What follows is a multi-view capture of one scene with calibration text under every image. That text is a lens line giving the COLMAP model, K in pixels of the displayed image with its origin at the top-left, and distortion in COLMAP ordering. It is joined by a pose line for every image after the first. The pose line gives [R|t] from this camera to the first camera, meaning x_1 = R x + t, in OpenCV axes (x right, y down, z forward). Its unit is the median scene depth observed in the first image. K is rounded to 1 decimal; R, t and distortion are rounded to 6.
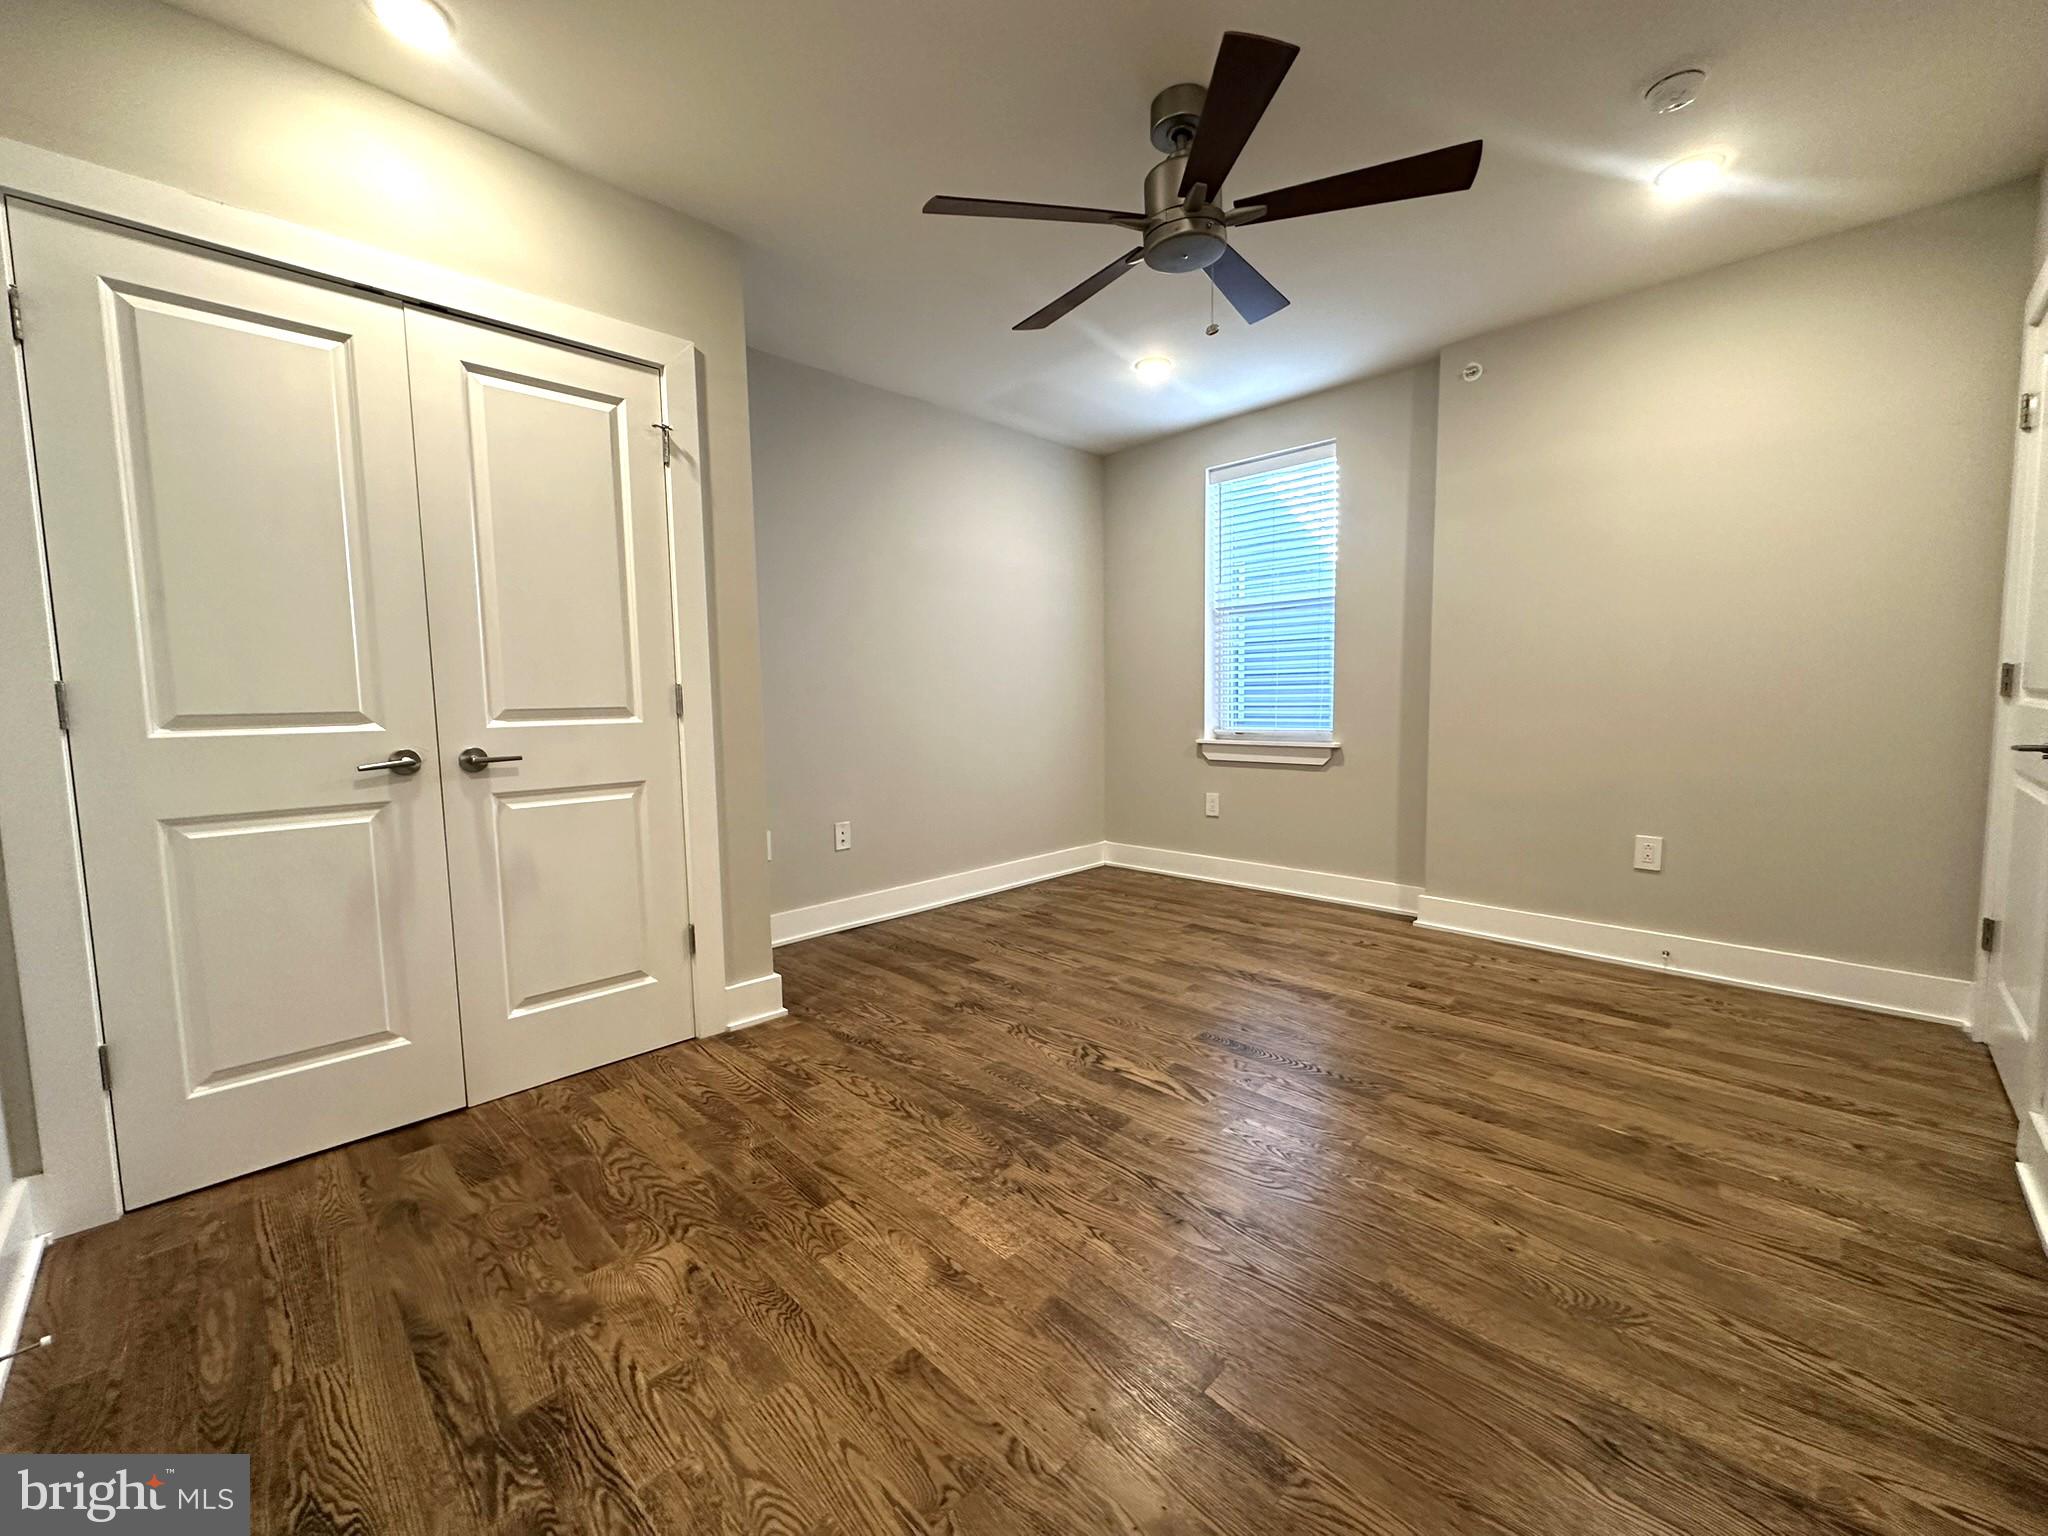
lens RADIAL K [[811.6, 0, 1024.0], [0, 811.6, 768.0], [0, 0, 1]] dist [-0.004511, 0.000406]
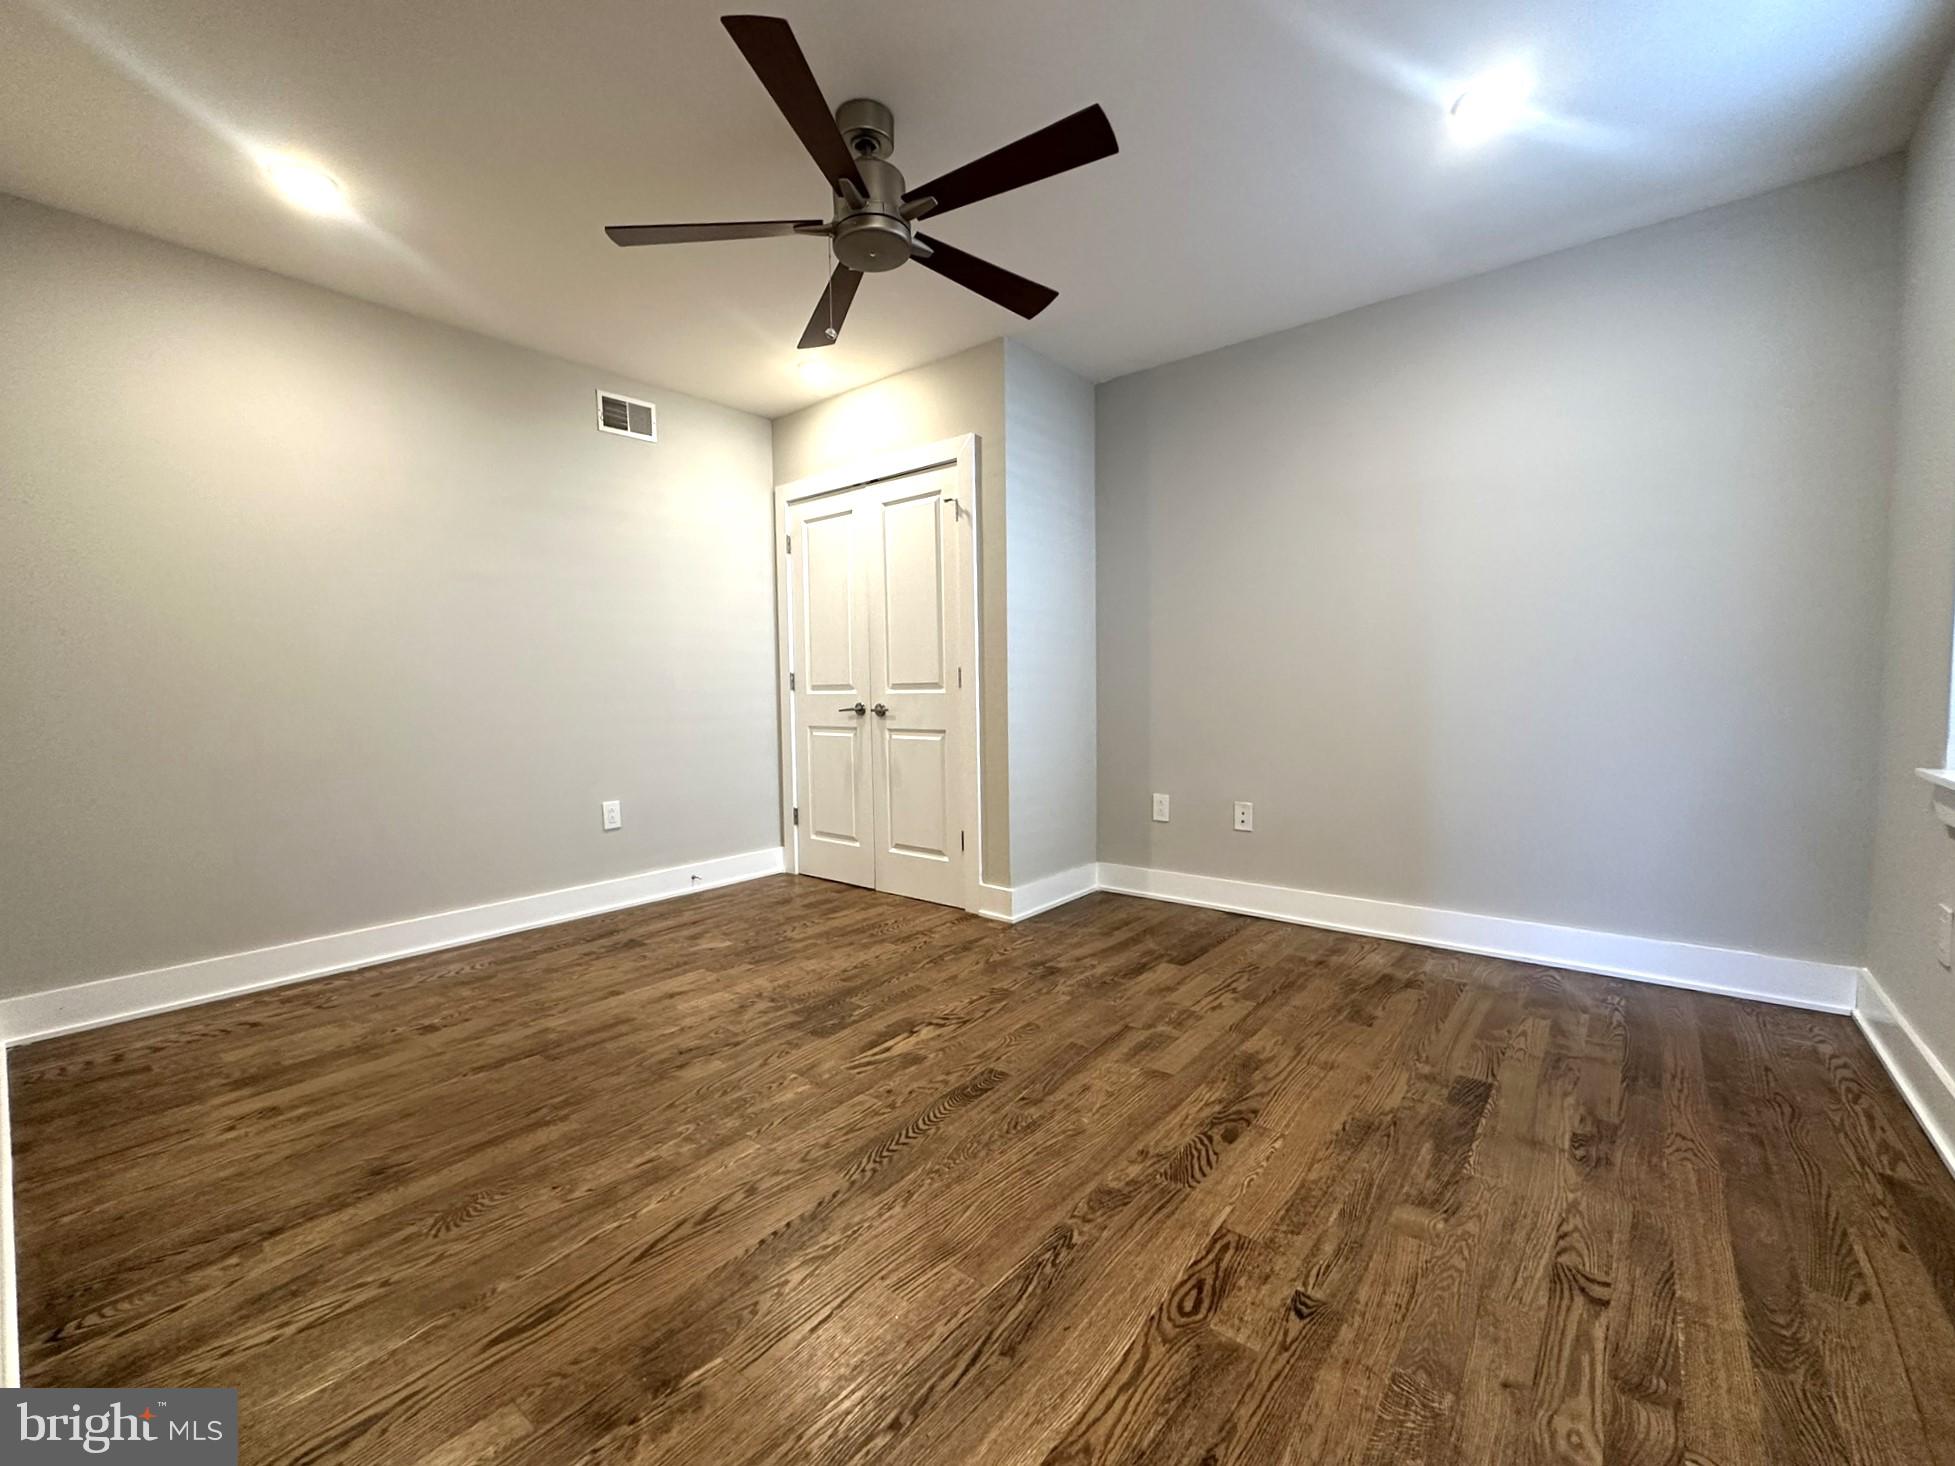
lens RADIAL K [[816.3, 0, 977.5], [0, 816.3, 733.0], [0, 0, 1]] dist [-0.001829, -0.000035]
pose [[0.092844, 0.069975, -0.993219, 1.103418], [-0.074271, 0.995235, 0.063174, -0.082751], [0.992907, 0.067902, 0.097598, 0.917356]]
